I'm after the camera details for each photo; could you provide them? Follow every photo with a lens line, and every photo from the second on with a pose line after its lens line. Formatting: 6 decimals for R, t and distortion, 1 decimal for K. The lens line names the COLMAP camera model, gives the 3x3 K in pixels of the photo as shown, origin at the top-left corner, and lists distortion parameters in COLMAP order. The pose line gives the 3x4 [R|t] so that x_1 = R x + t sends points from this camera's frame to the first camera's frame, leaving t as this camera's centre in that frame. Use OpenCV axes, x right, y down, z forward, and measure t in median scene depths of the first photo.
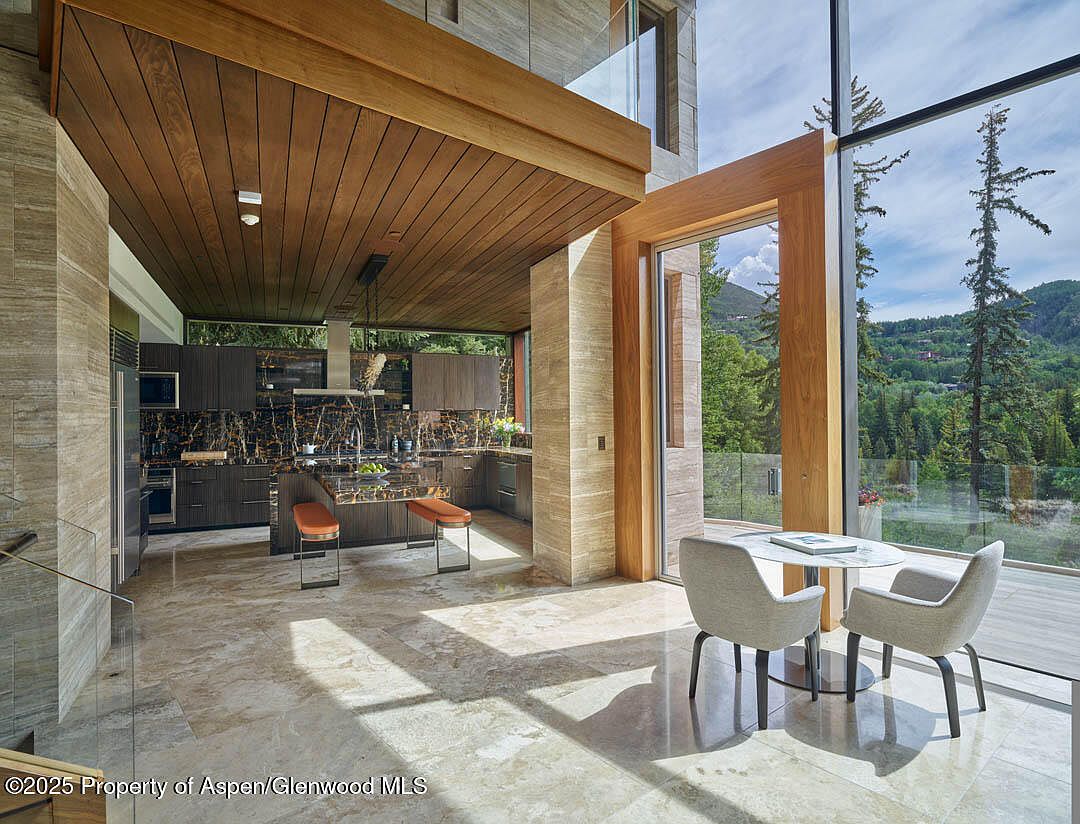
lens RADIAL K [[600.5, 0, 540.0], [0, 600.5, 412.0], [0, 0, 1]] dist [-0.001400, 0.000718]
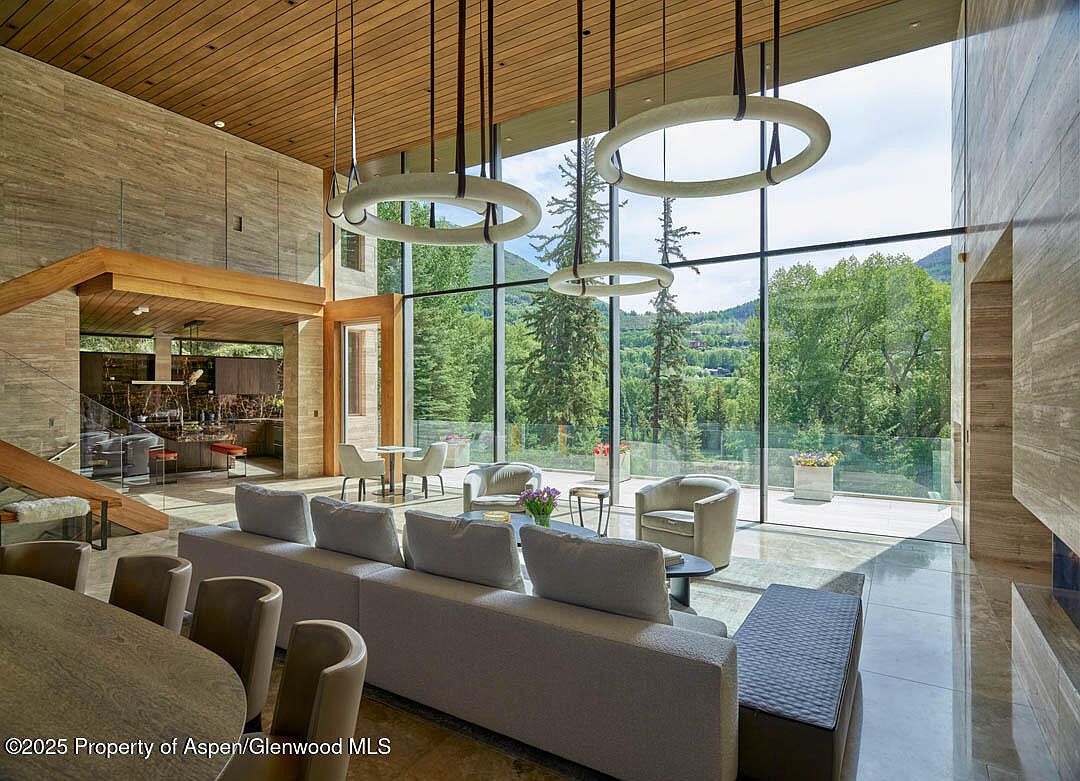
lens RADIAL K [[588.0, 0, 540.0], [0, 588.0, 390.5], [0, 0, 1]] dist [-0.001072, 0.000299]
pose [[0.954014, 0.011414, 0.299545, 0.050407], [-0.012203, 0.999925, 0.000762, -0.008931], [-0.299514, -0.004382, 0.954082, -0.265100]]
